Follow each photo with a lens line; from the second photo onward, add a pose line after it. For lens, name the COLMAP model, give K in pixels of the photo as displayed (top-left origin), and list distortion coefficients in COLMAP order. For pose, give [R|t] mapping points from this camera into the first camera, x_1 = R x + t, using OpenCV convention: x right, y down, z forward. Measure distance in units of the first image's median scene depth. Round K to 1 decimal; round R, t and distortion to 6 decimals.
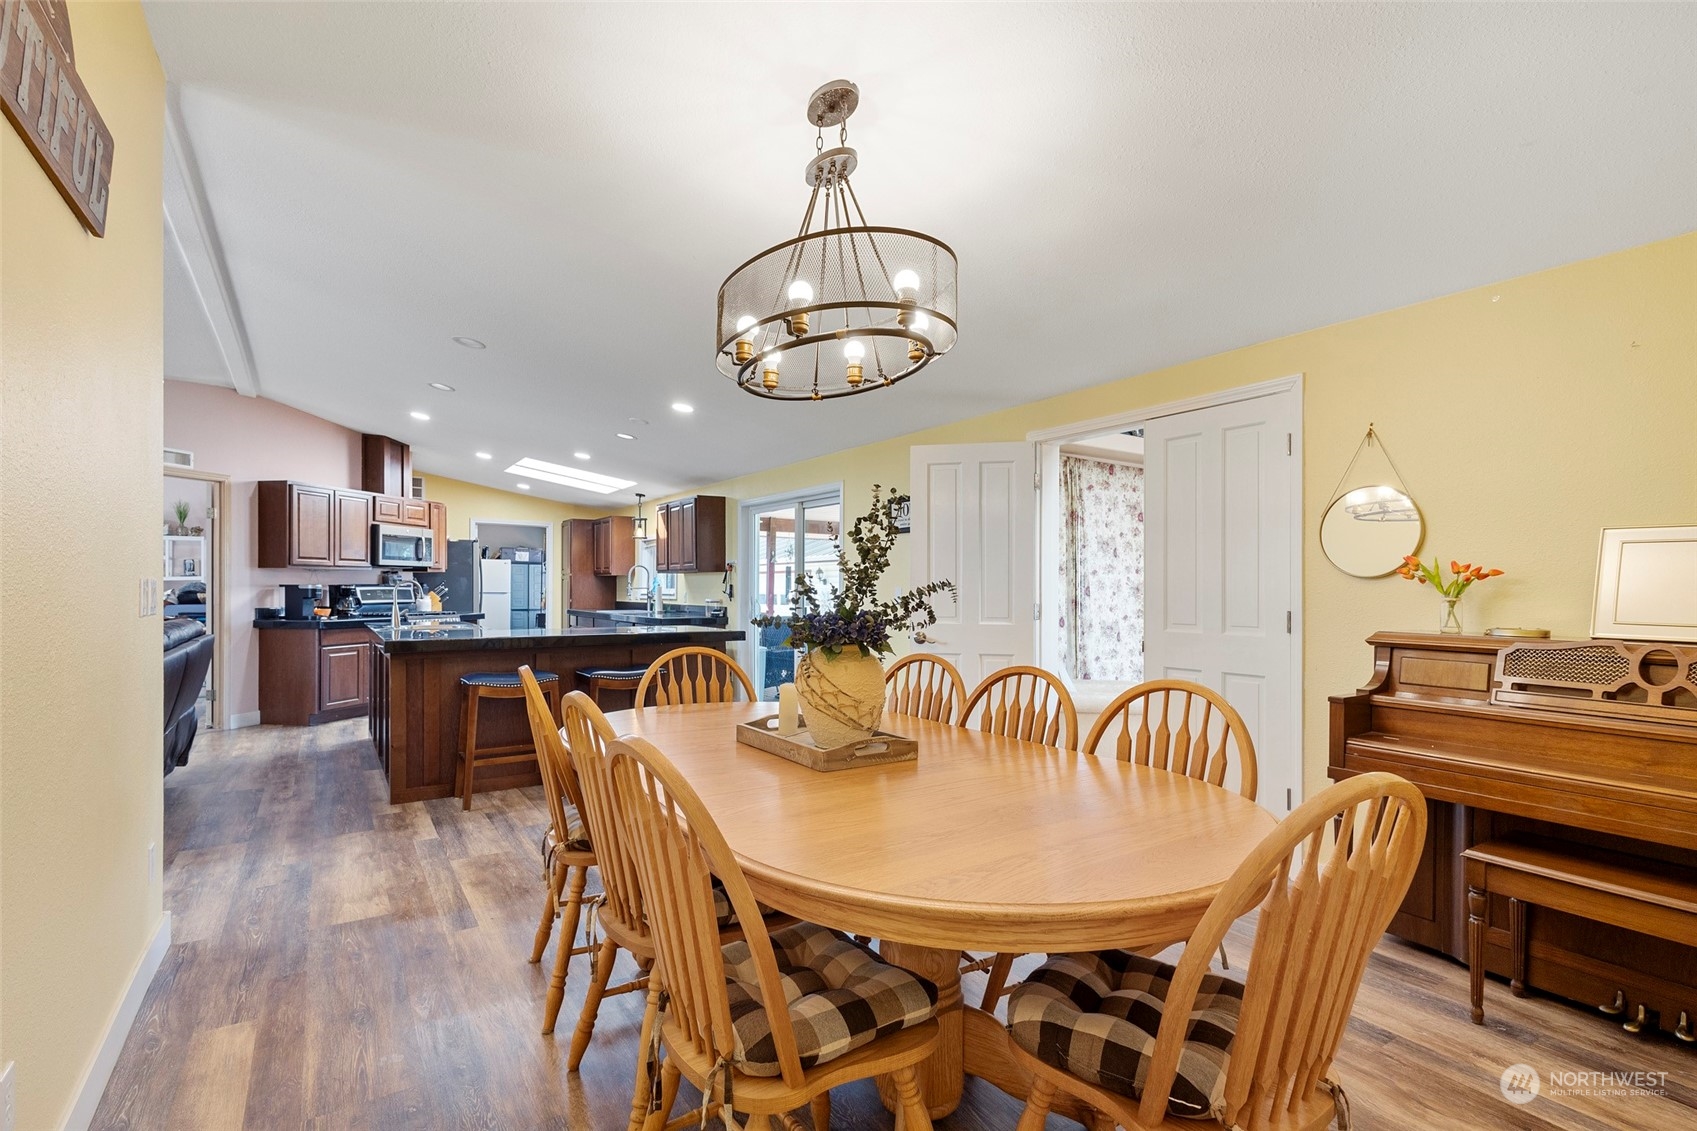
lens RADIAL K [[780.4, 0, 847.8], [0, 780.4, 573.5], [0, 0, 1]] dist [0.001593, -0.000528]
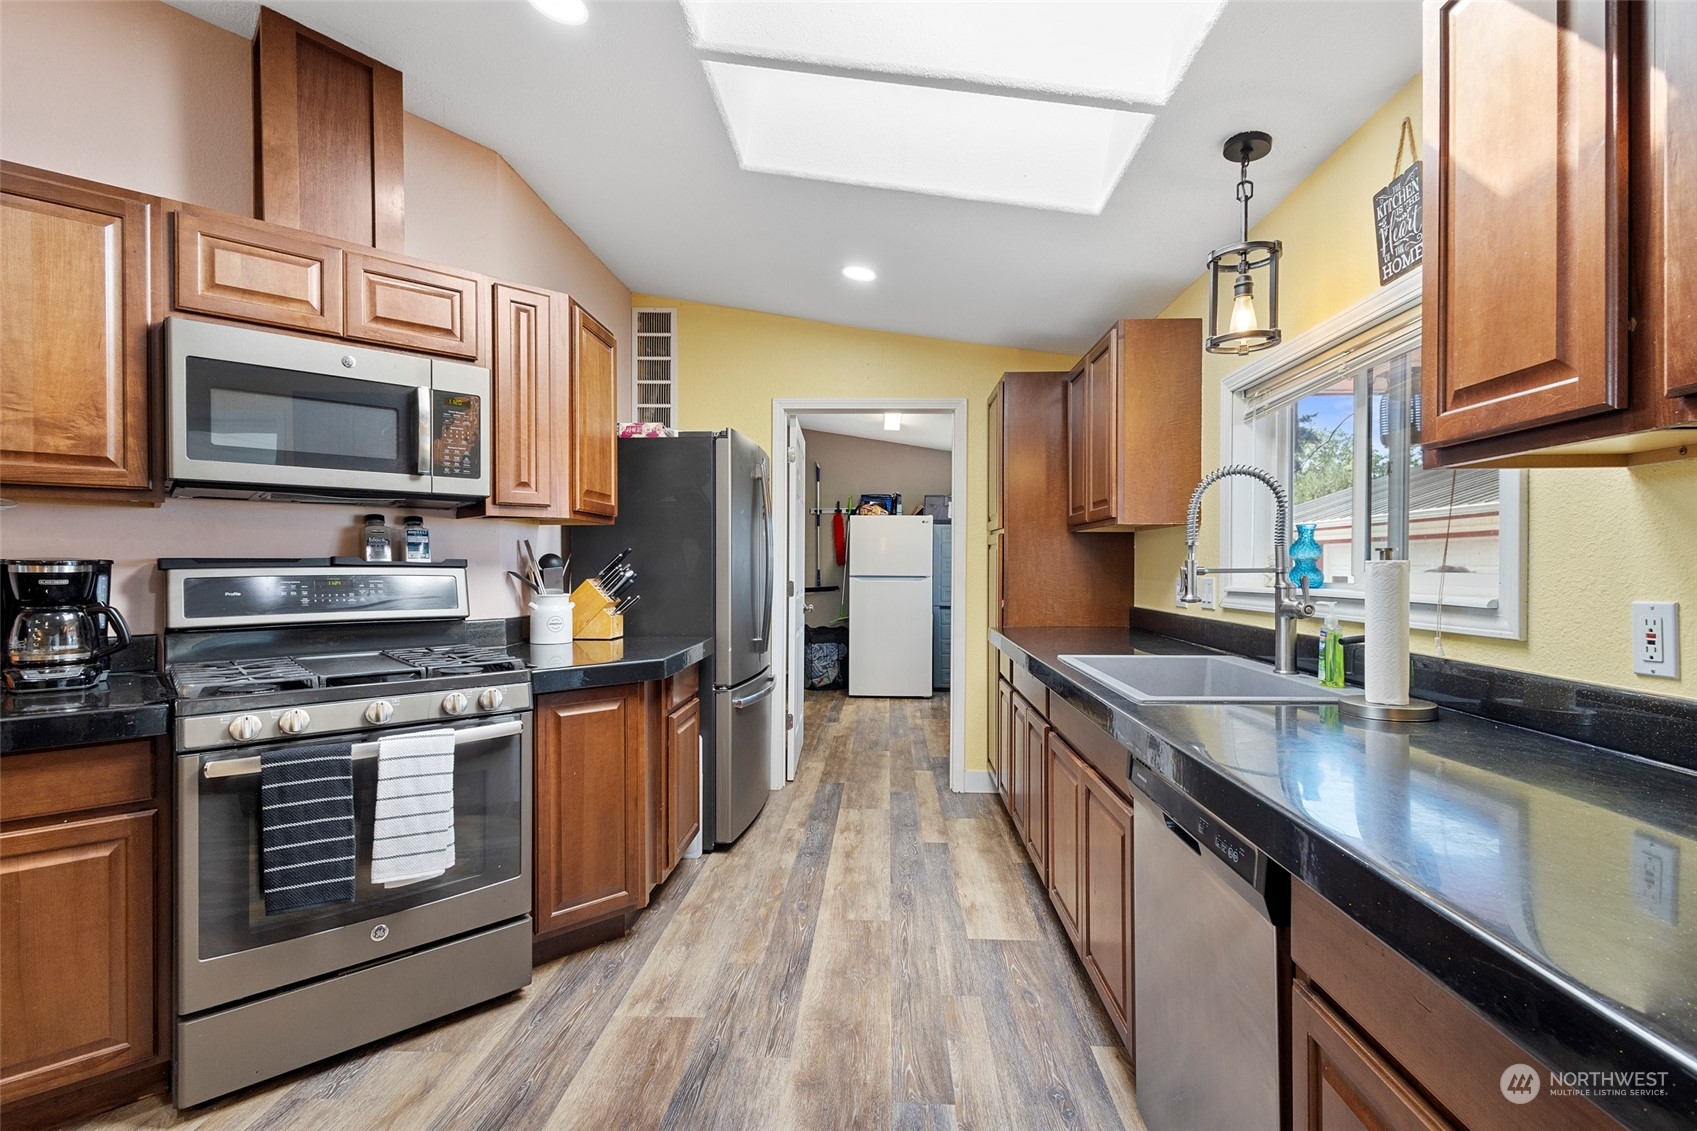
lens RADIAL K [[780.4, 0, 847.8], [0, 780.4, 573.5], [0, 0, 1]] dist [0.001593, -0.000528]
pose [[0.805915, 0.002295, -0.592027, -0.247895], [0.013837, 0.999646, 0.022711, 0.014657], [0.591869, -0.026495, 0.805598, 0.826202]]
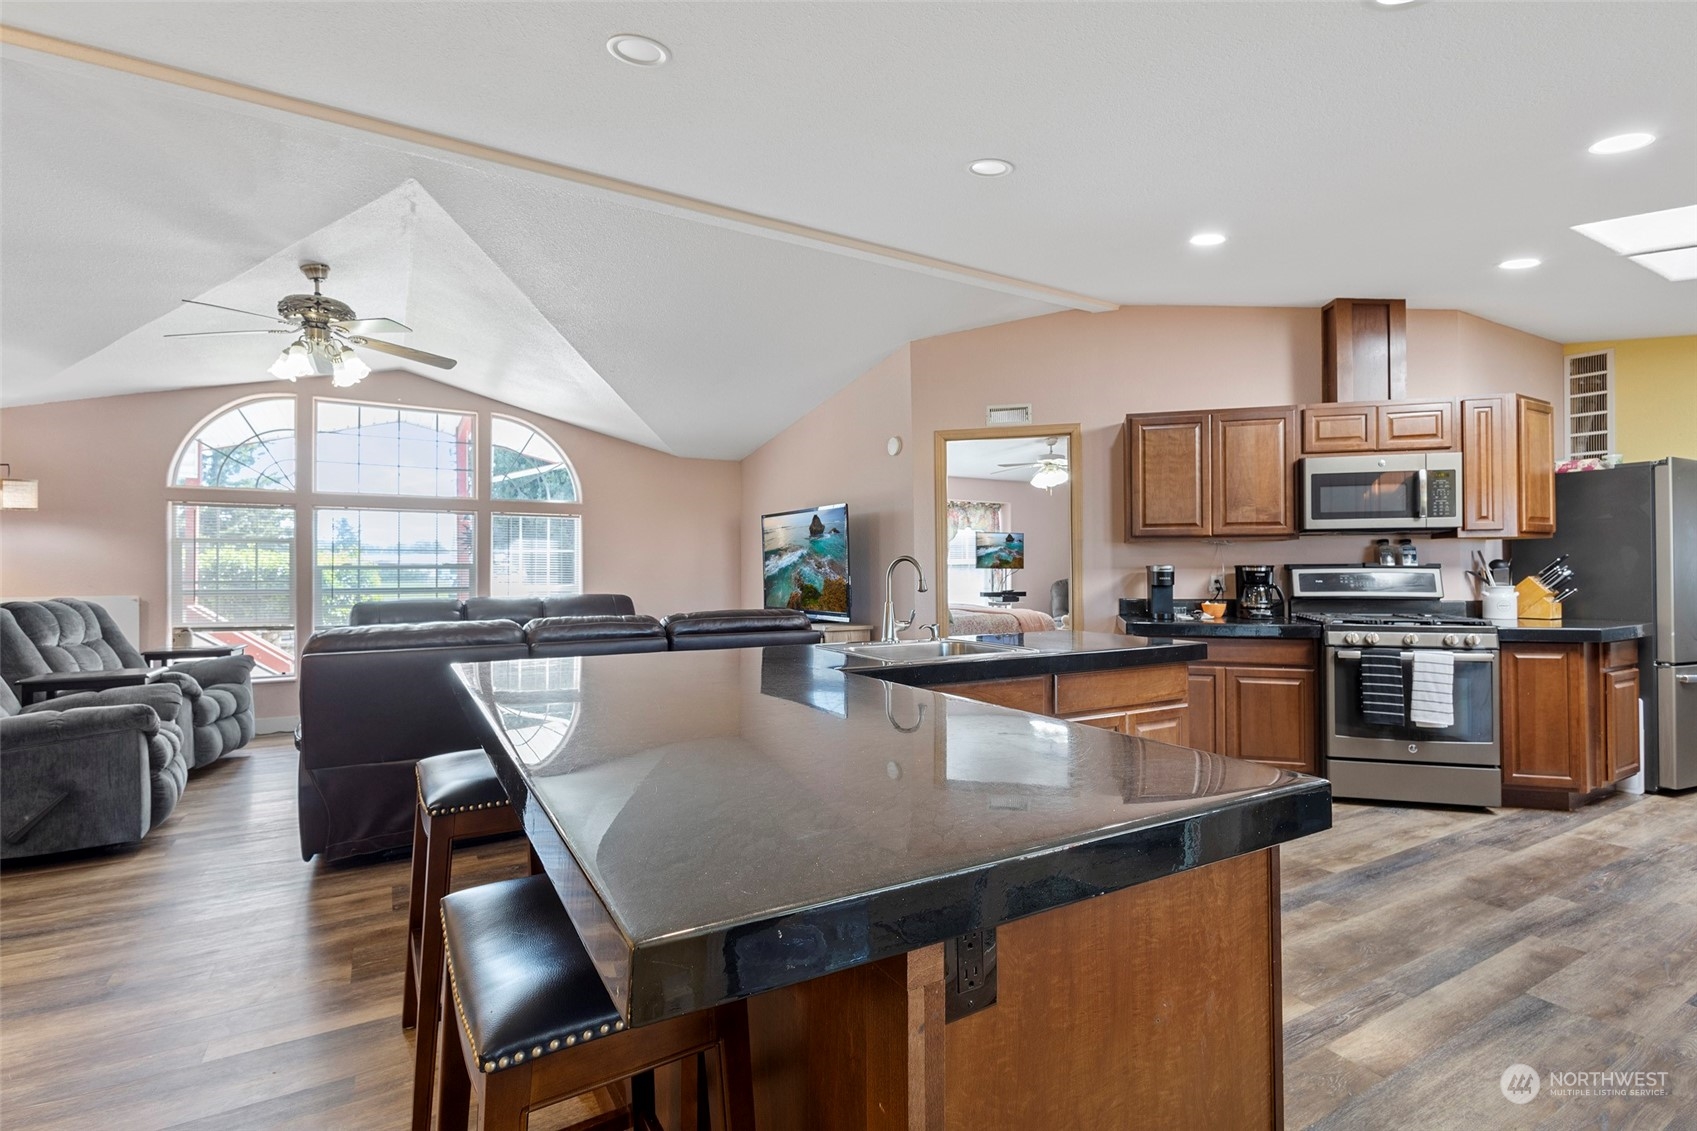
lens RADIAL K [[787.7, 0, 849.2], [0, 787.7, 559.0], [0, 0, 1]] dist [0.004608, -0.000651]
pose [[-0.056921, -0.018068, -0.998215, -0.011086], [0.021032, 0.999593, -0.019293, 0.012874], [0.998157, -0.022093, -0.056518, 0.626877]]
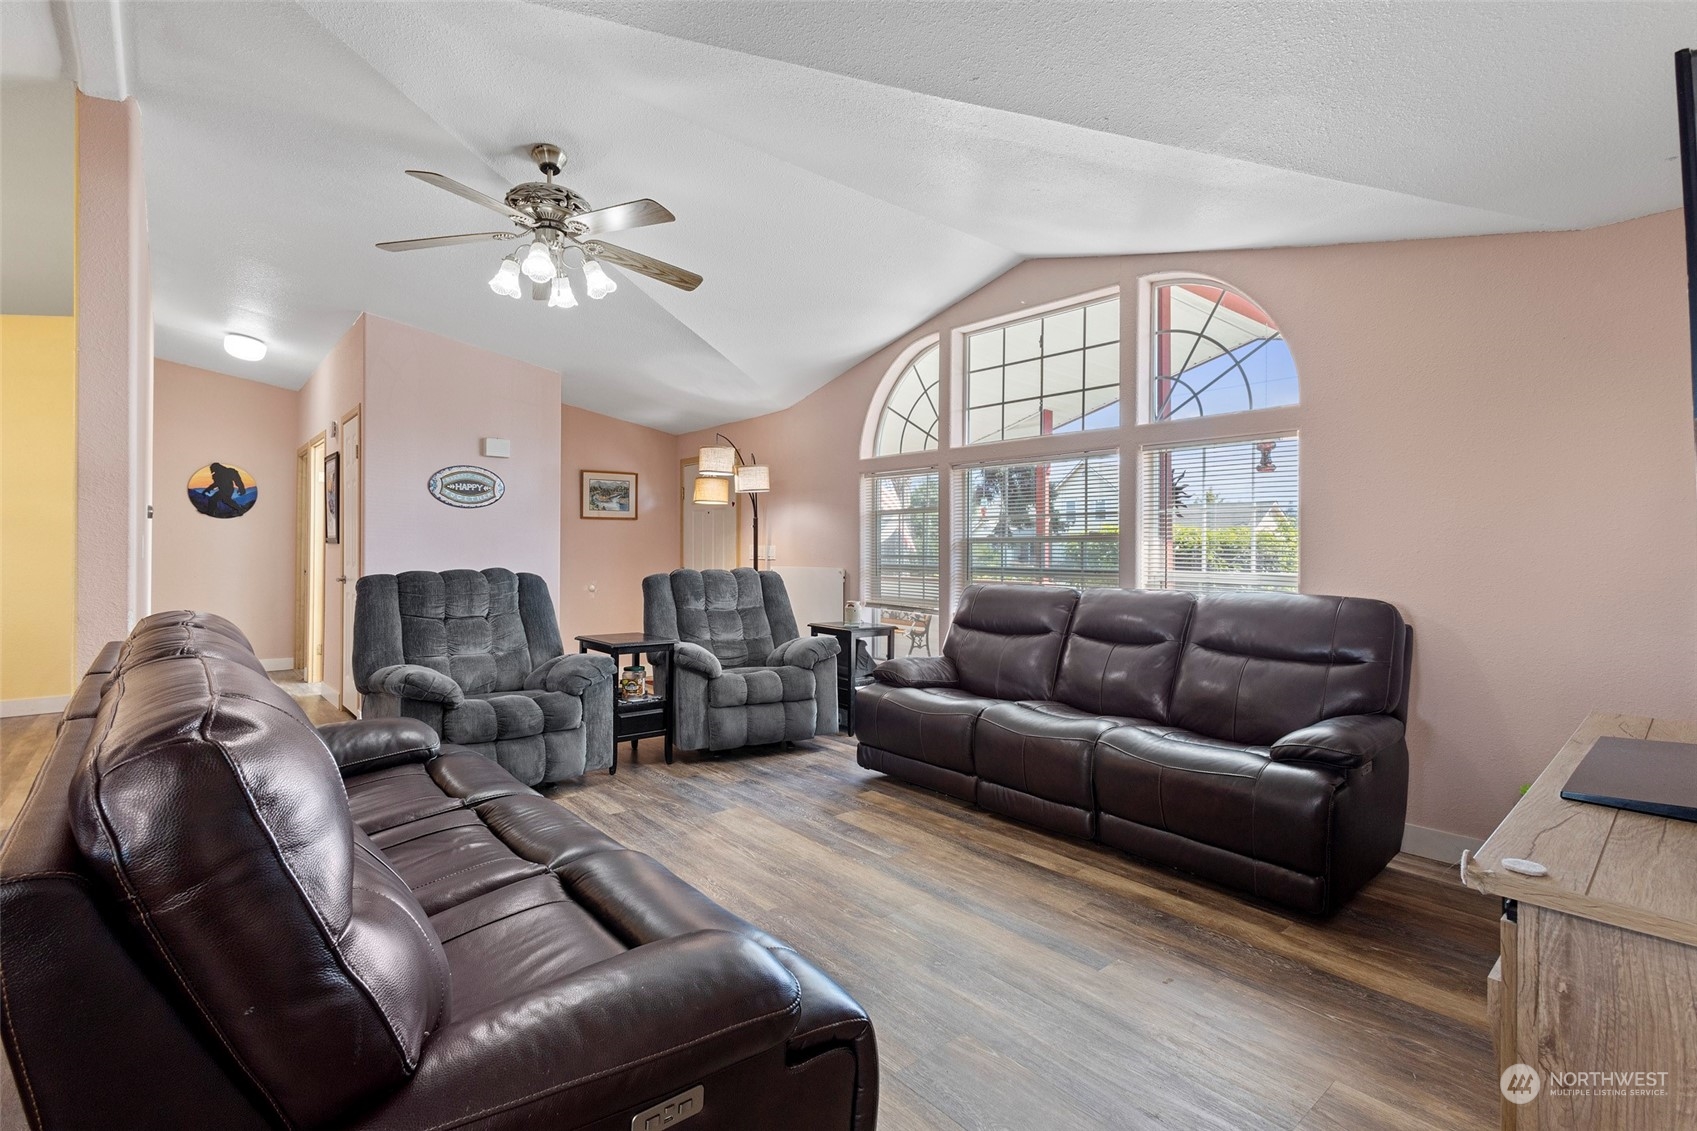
lens RADIAL K [[787.7, 0, 849.2], [0, 787.7, 559.0], [0, 0, 1]] dist [0.004608, -0.000651]
pose [[-0.993097, -0.010420, -0.116831, -0.547191], [-0.009821, 0.999936, -0.005701, 0.014056], [0.116883, -0.004515, -0.993135, 0.669882]]
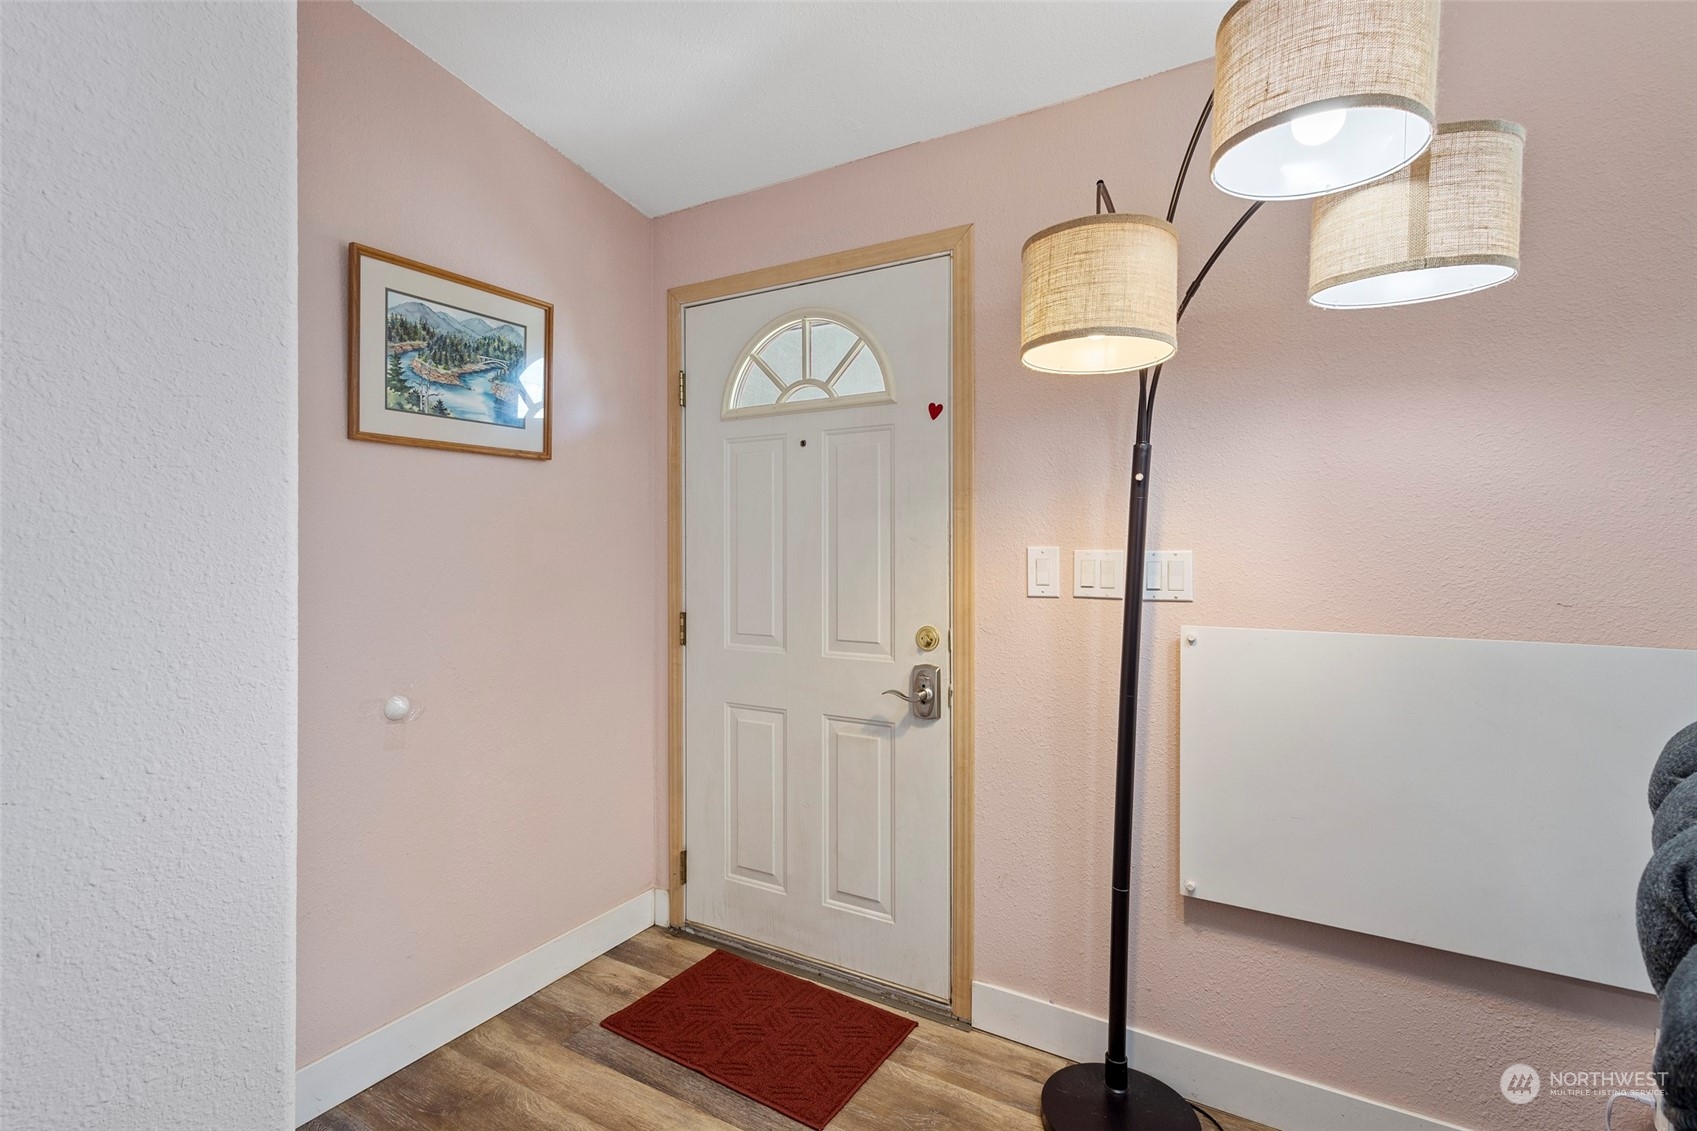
lens RADIAL K [[787.7, 0, 849.2], [0, 787.7, 559.0], [0, 0, 1]] dist [0.004608, -0.000651]
pose [[-0.905770, -0.006243, -0.423723, -0.399279], [-0.005679, 0.999981, -0.002593, 0.001870], [0.423731, 0.000058, -0.905788, 0.078036]]
